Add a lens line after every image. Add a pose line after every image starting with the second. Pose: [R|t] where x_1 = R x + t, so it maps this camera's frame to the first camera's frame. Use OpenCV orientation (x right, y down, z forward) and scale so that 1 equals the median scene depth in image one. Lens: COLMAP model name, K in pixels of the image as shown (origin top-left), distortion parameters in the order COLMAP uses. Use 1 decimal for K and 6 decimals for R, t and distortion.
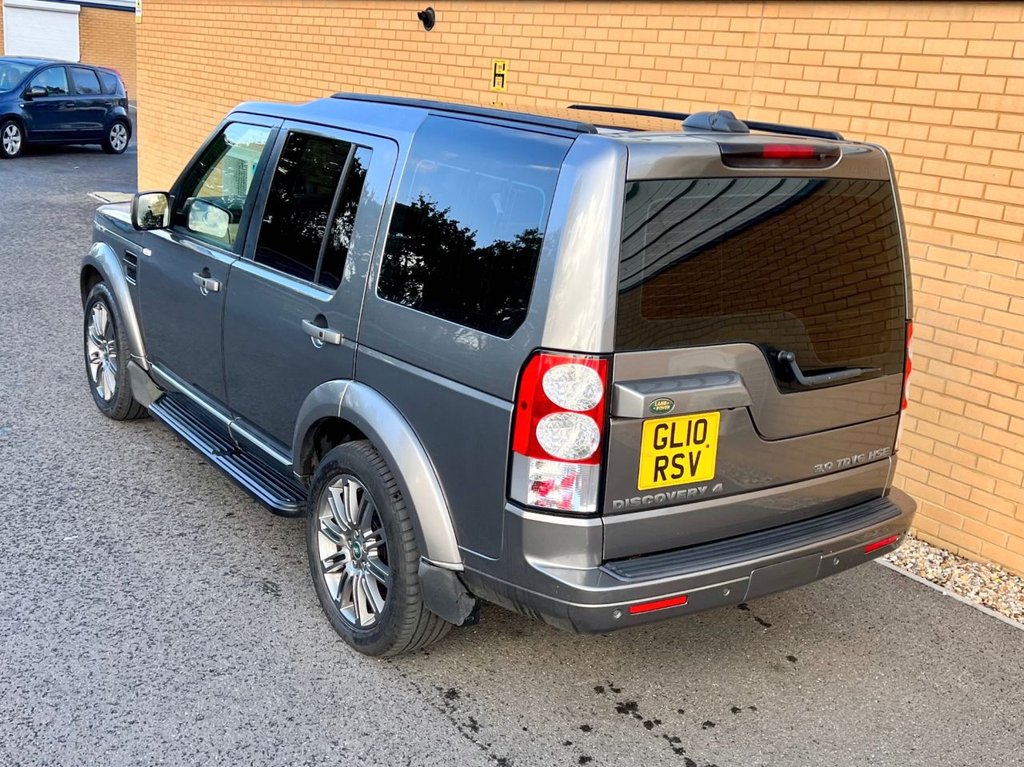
lens RADIAL K [[1078.5, 0, 541.6], [0, 1078.5, 443.4], [0, 0, 1]] dist [0.016202, 0.000000]
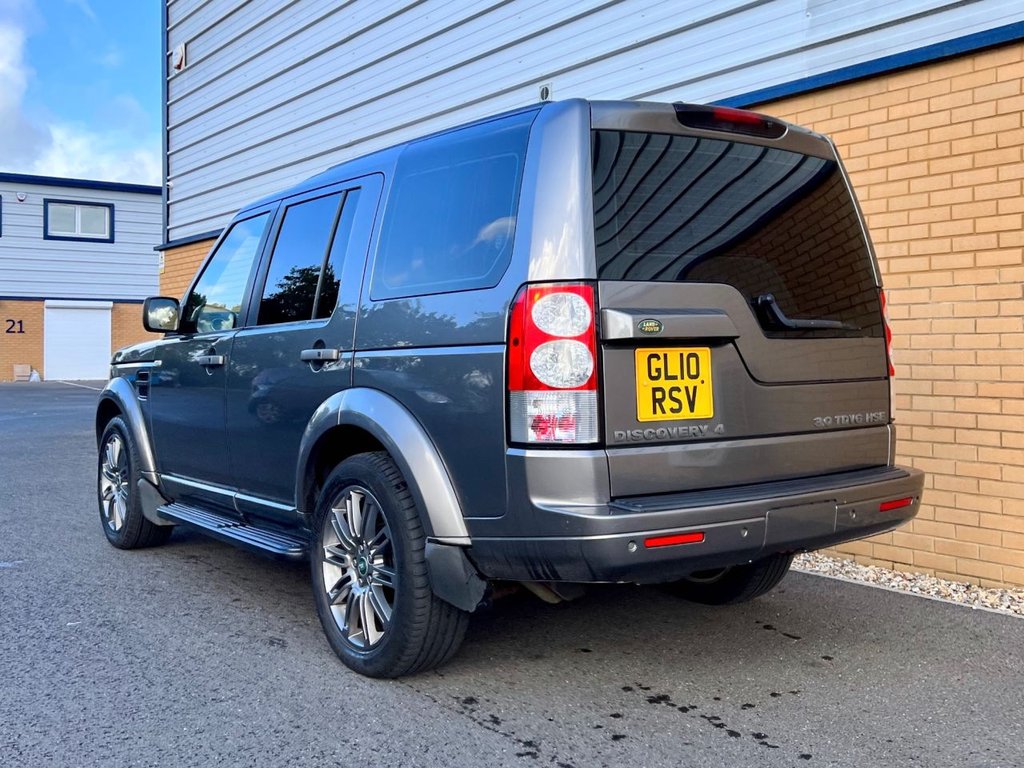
lens RADIAL K [[1016.7, 0, 528.8], [0, 1016.7, 388.0], [0, 0, 1]] dist [0.021550, 0.000000]
pose [[0.995446, -0.095312, 0.001588, -0.007988], [0.091731, 0.953250, -0.287922, 0.232352], [0.025929, 0.286756, 0.957653, 0.078855]]
